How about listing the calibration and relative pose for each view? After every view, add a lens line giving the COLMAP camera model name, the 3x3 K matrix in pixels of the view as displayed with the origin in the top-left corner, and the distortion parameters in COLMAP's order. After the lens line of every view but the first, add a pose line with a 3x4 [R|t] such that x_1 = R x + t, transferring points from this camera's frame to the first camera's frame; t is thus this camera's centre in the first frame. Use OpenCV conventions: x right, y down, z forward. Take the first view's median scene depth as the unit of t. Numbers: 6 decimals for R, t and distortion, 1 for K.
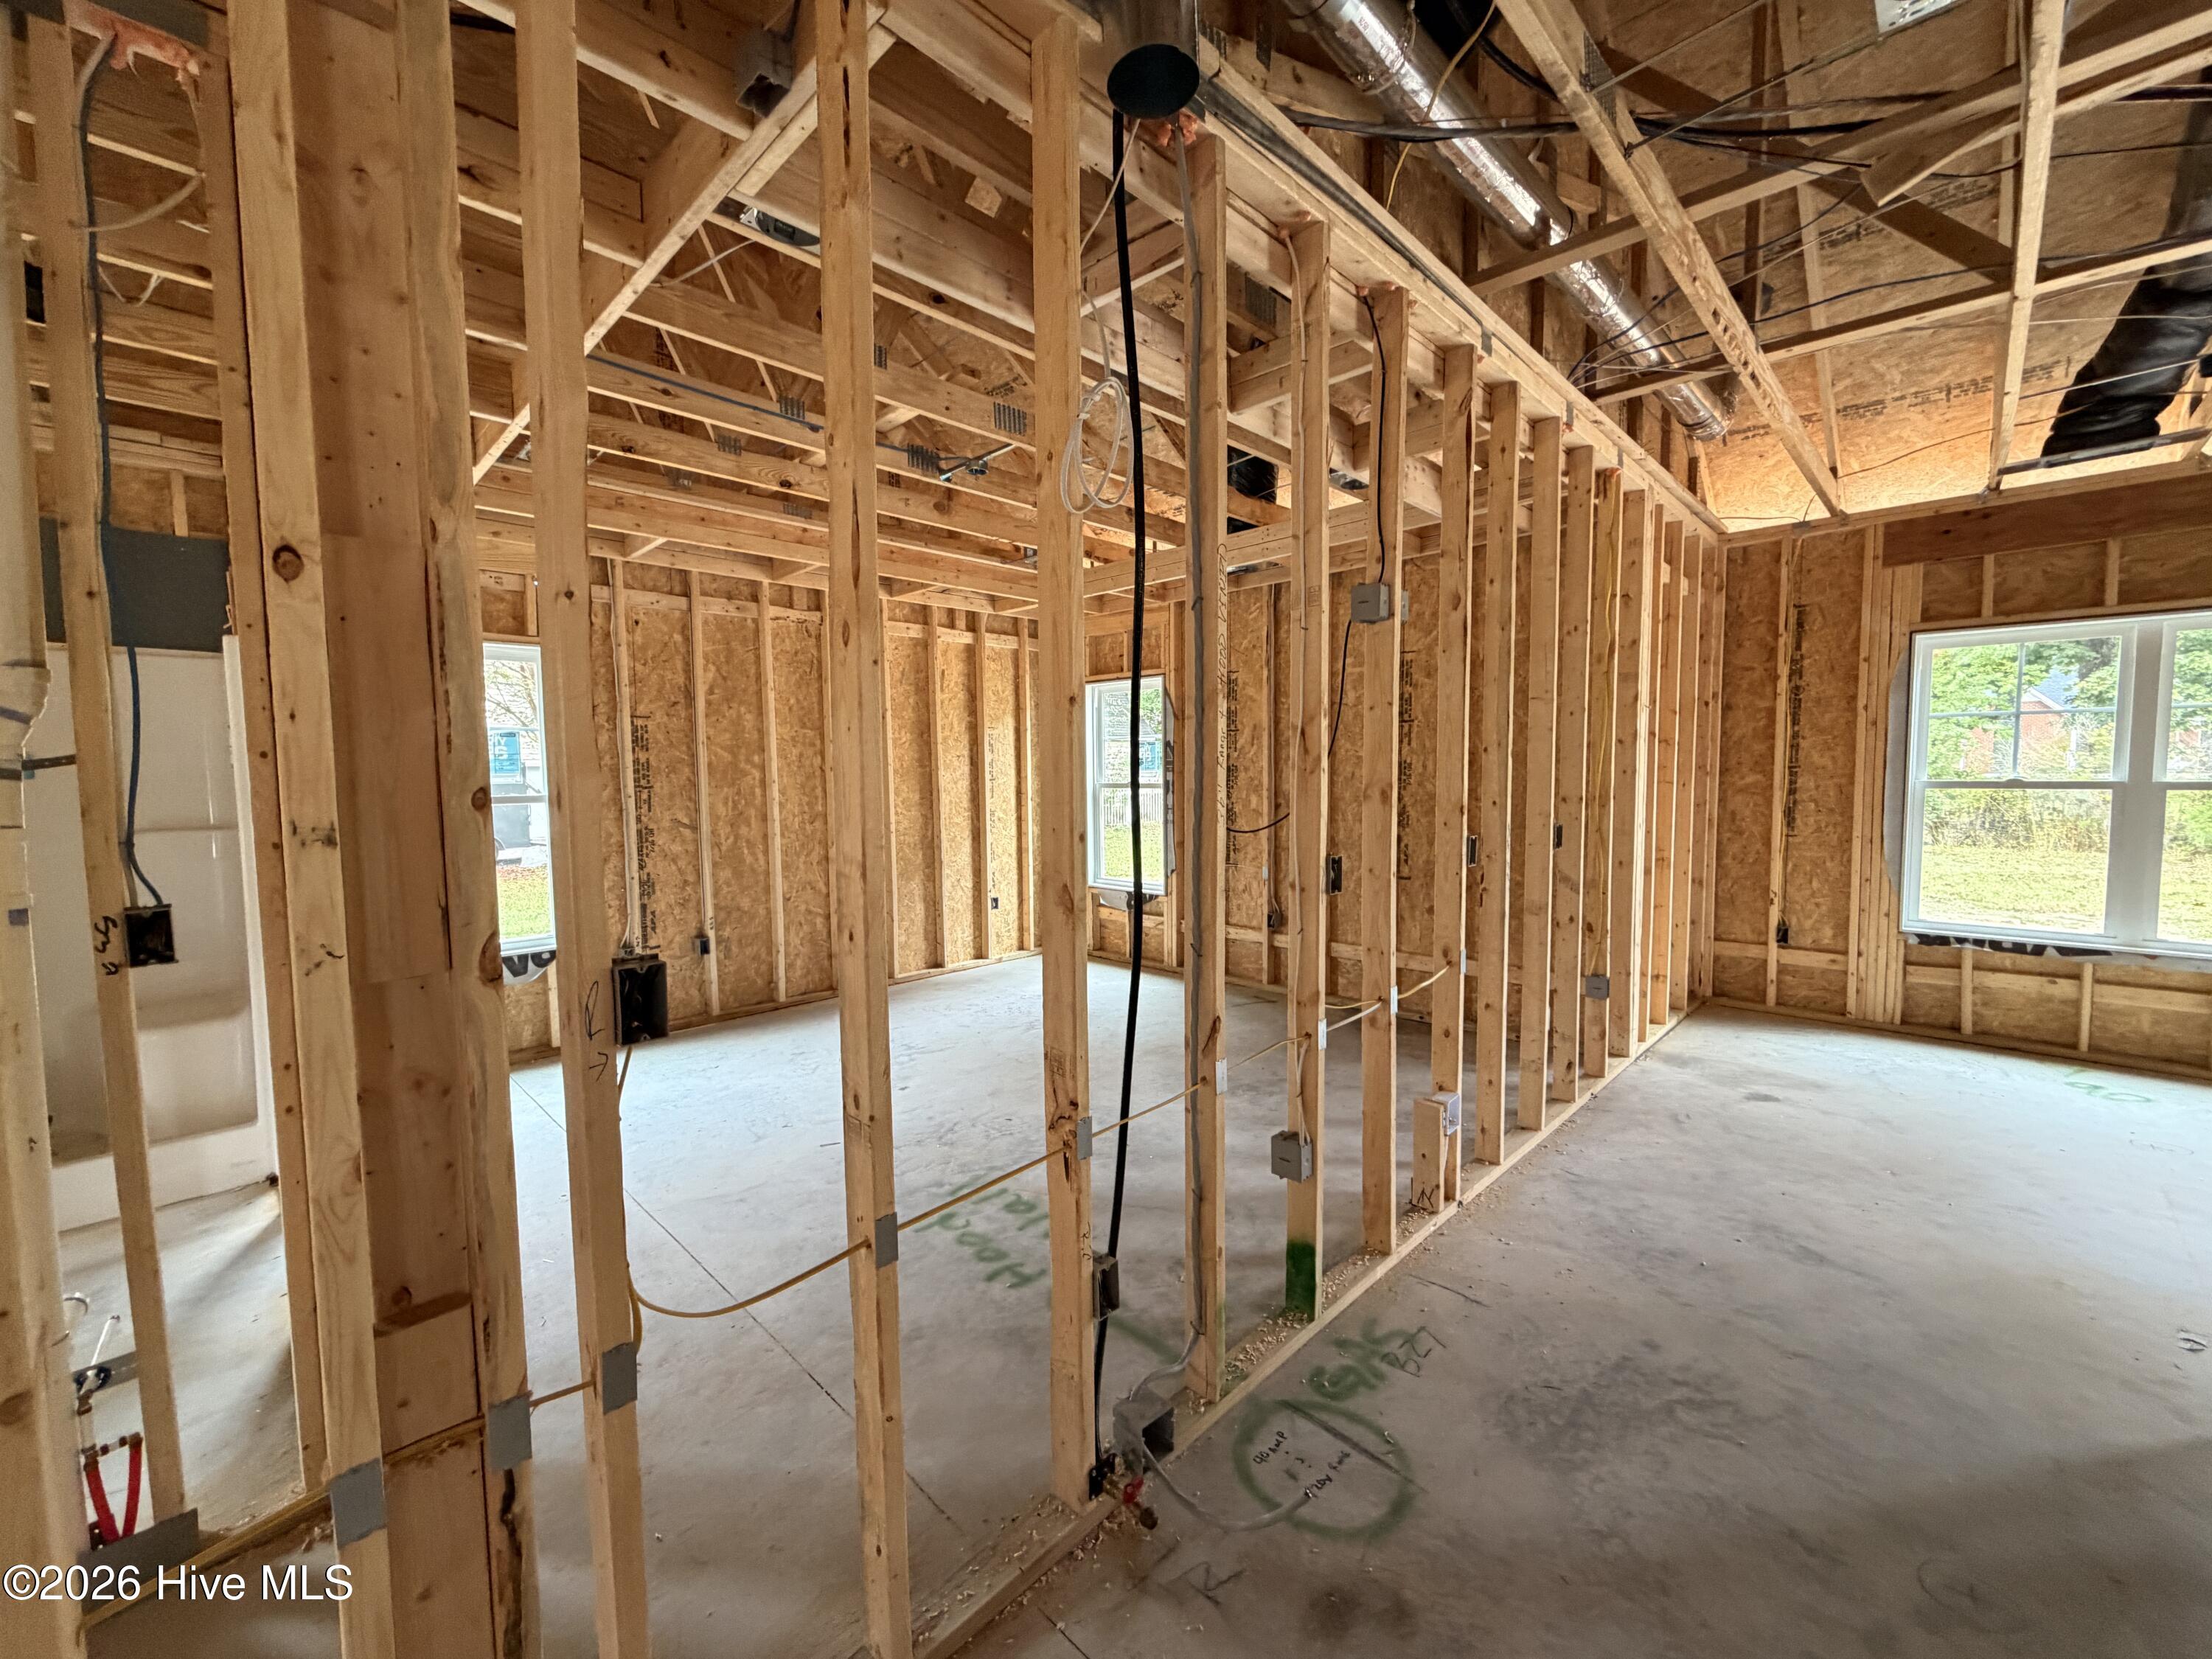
lens RADIAL K [[881.1, 0, 1100.1], [0, 881.1, 833.0], [0, 0, 1]] dist [-0.000853, 0.000433]
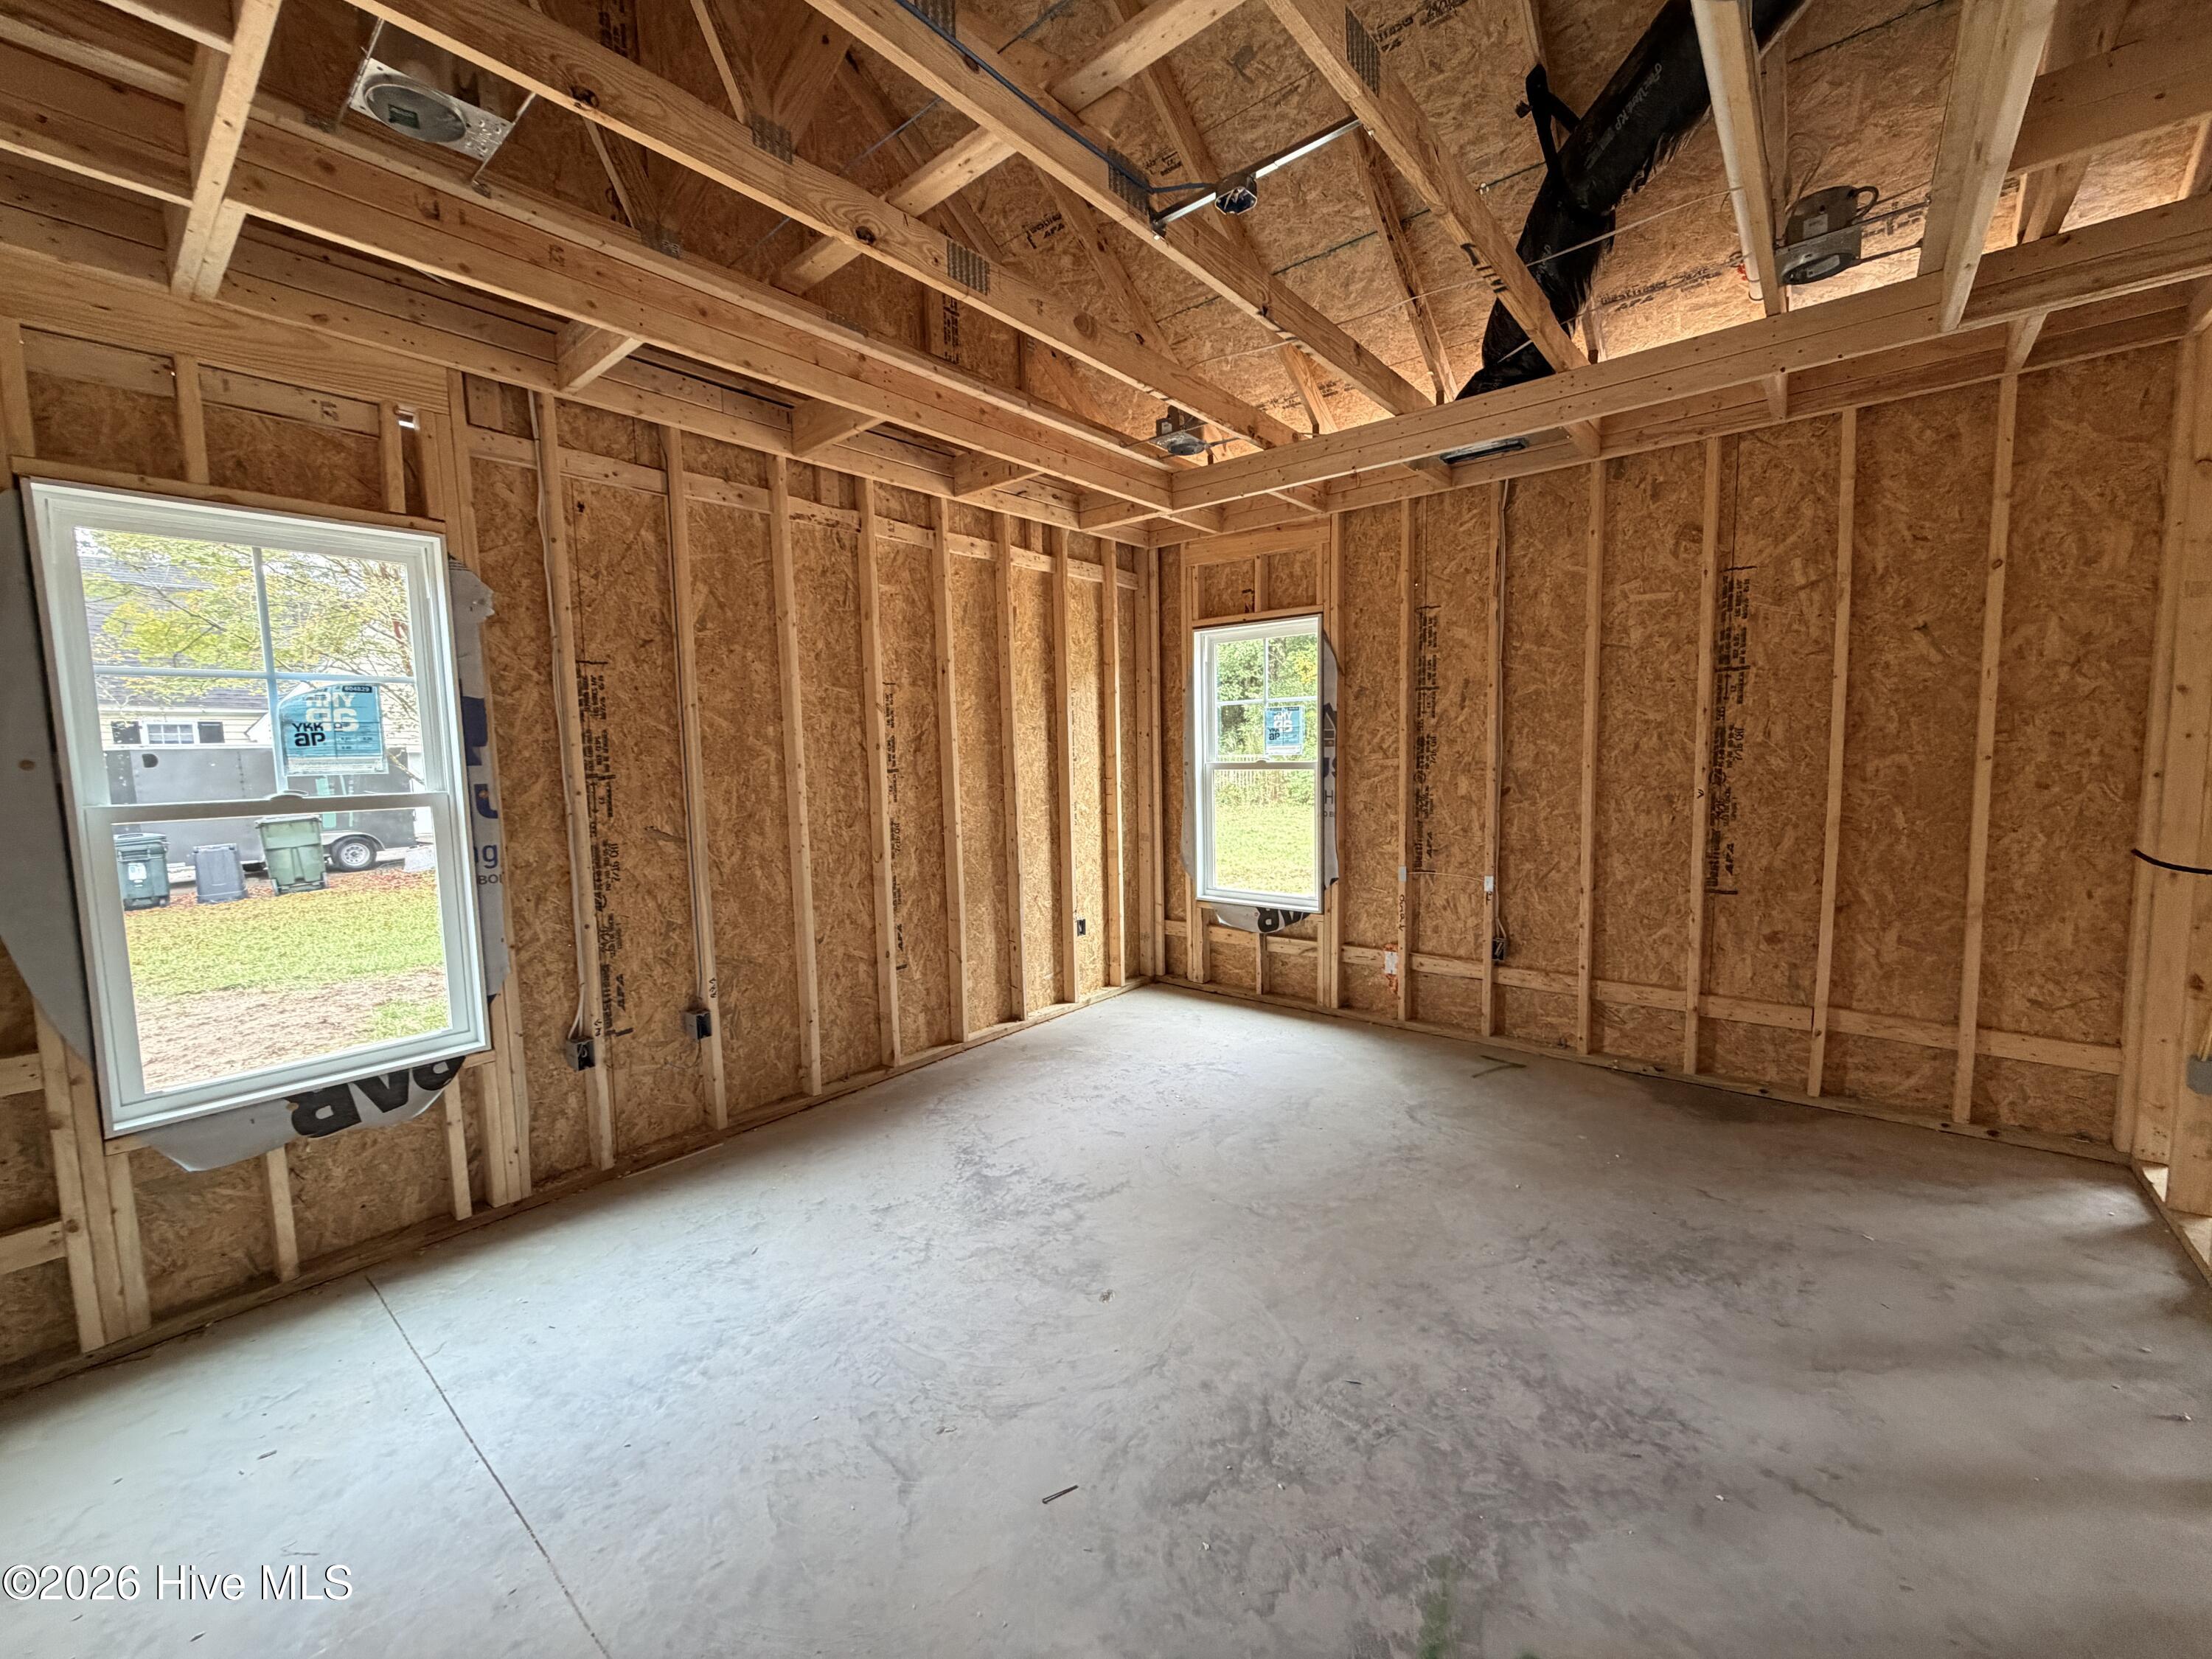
lens RADIAL K [[881.1, 0, 1099.4], [0, 881.1, 833.4], [0, 0, 1]] dist [-0.000853, 0.000433]
pose [[0.996264, -0.018208, 0.084422, -0.202068], [0.016341, 0.999608, 0.022745, -0.018932], [-0.084803, -0.021281, 0.996170, 0.322506]]
